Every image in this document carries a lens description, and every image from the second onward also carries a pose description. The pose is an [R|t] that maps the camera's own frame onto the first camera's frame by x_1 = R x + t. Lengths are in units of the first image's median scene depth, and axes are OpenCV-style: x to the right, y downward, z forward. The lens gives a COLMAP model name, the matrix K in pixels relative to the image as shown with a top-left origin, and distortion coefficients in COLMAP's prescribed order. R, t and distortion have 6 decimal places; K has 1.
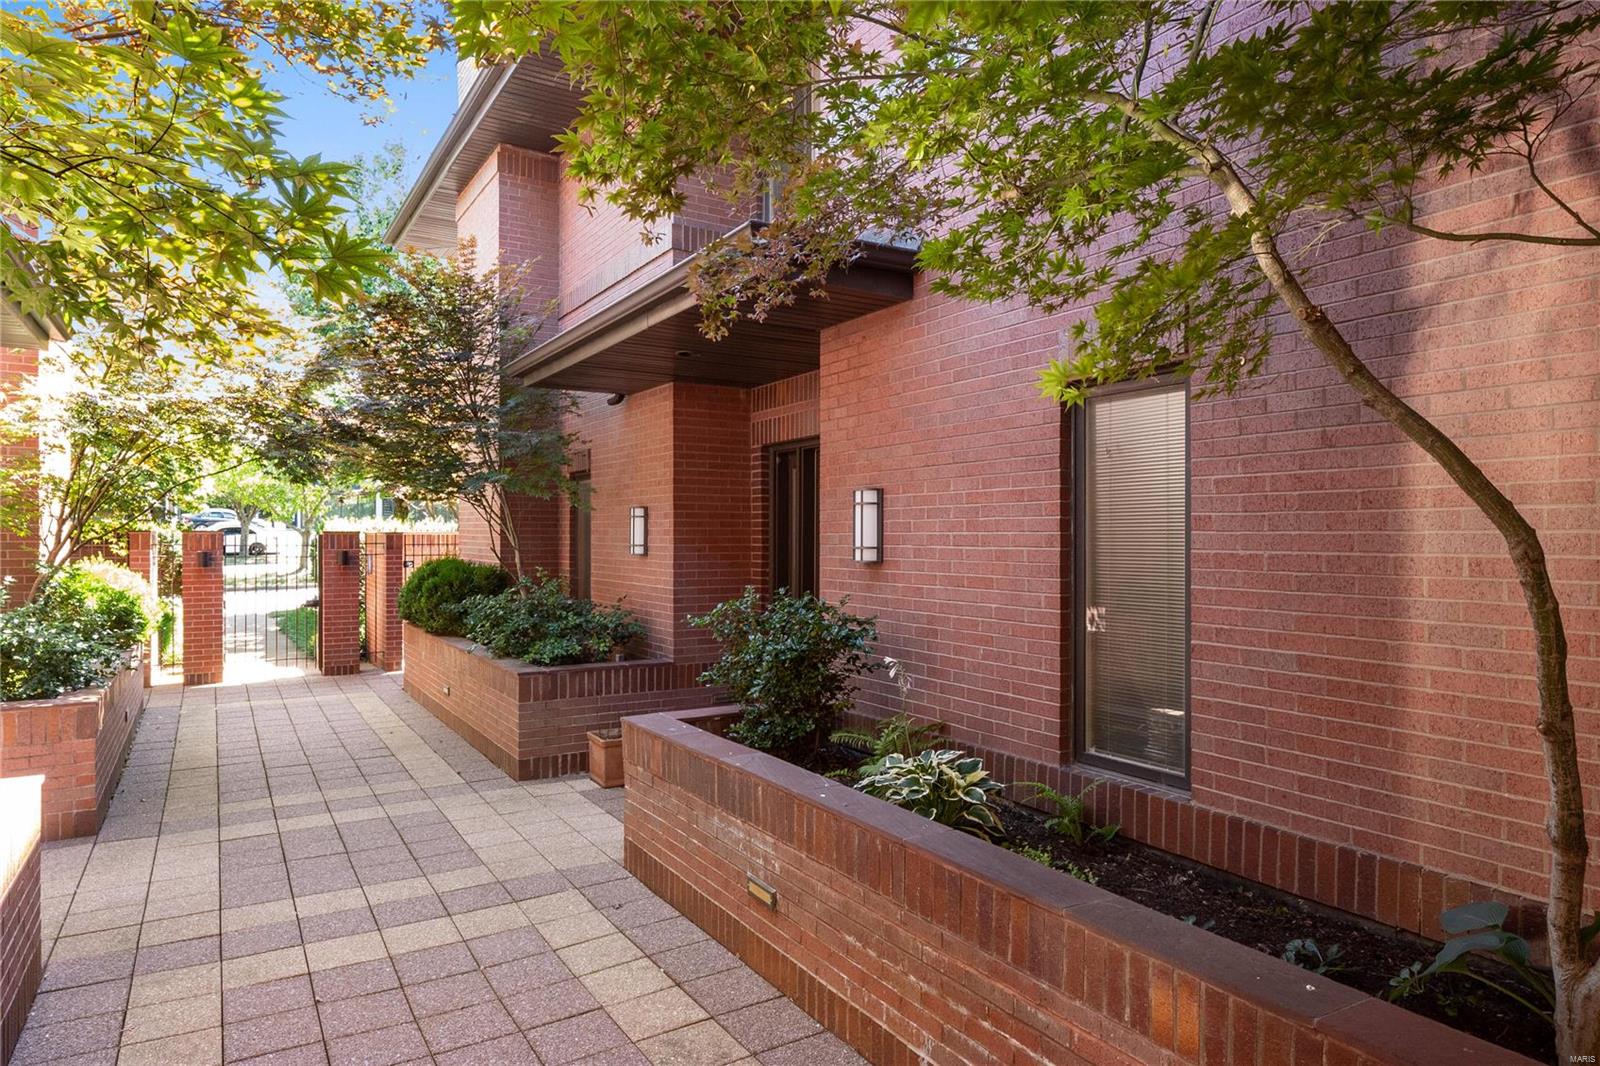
lens RADIAL K [[969.4, 0, 809.0], [0, 969.4, 531.0], [0, 0, 1]] dist [0.002650, 0.000553]
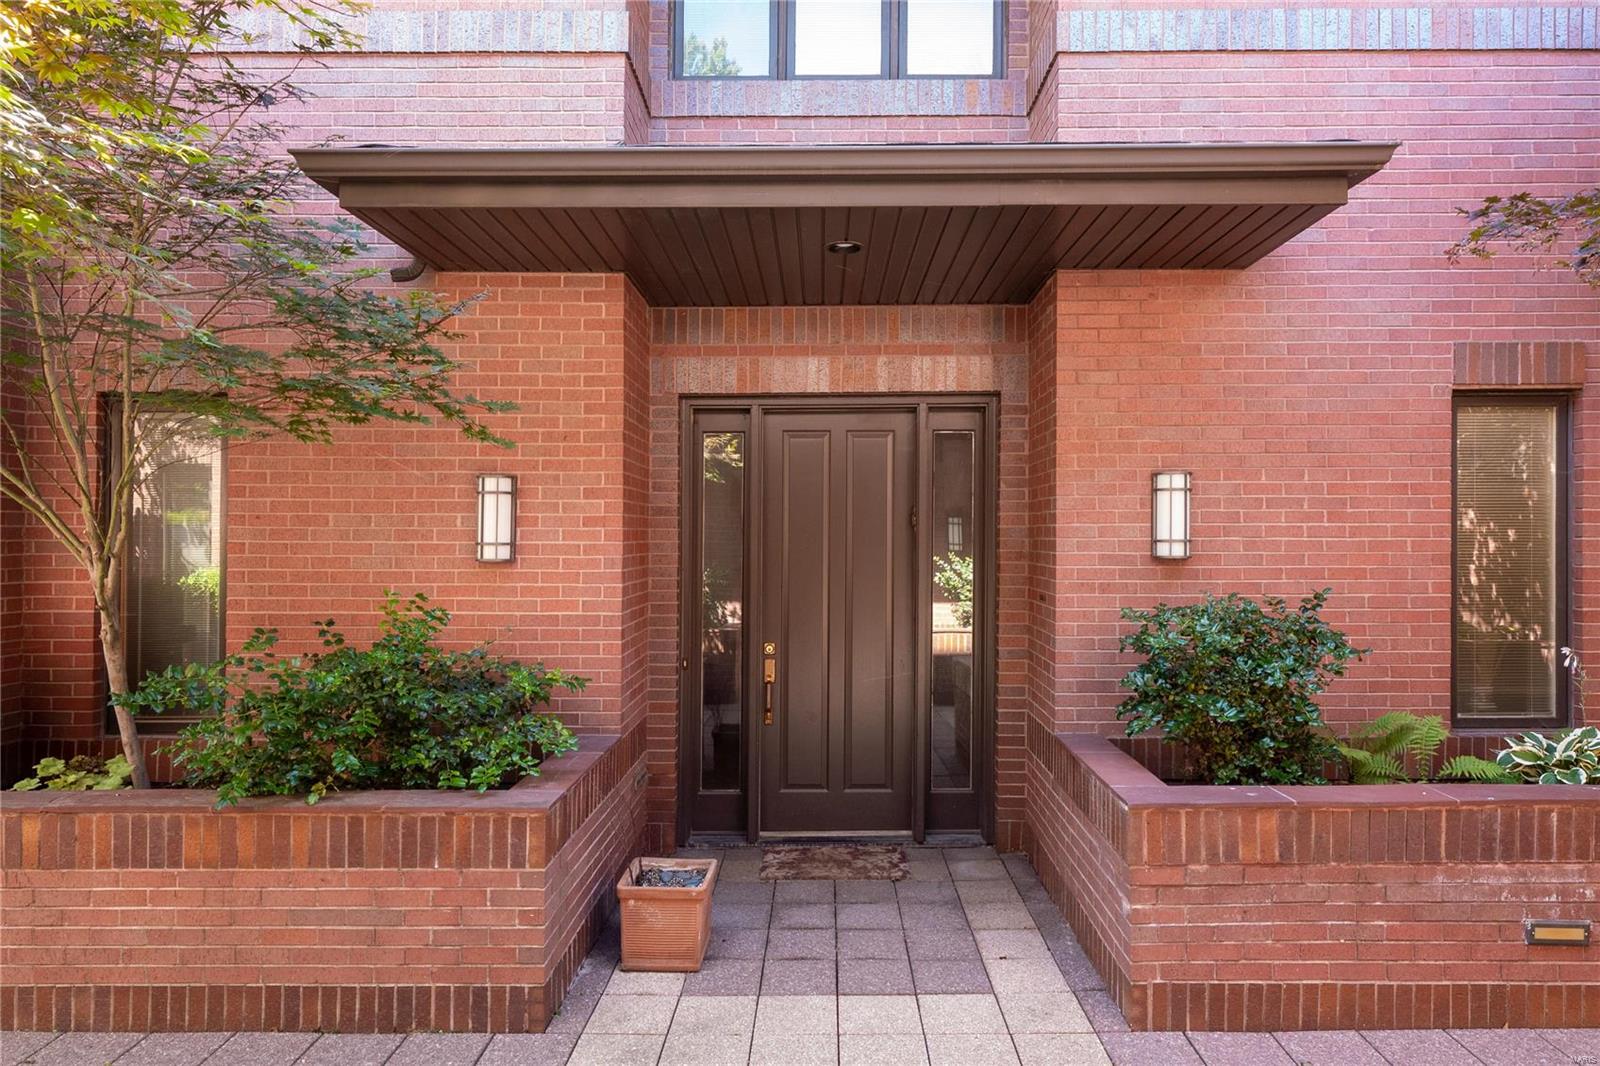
lens RADIAL K [[969.4, 0, 809.0], [0, 969.4, 531.0], [0, 0, 1]] dist [0.002650, 0.000553]
pose [[0.522398, 0.016337, 0.852545, -0.891672], [-0.003286, 0.999848, -0.017146, 0.025991], [-0.852695, 0.006156, 0.522372, 0.874753]]
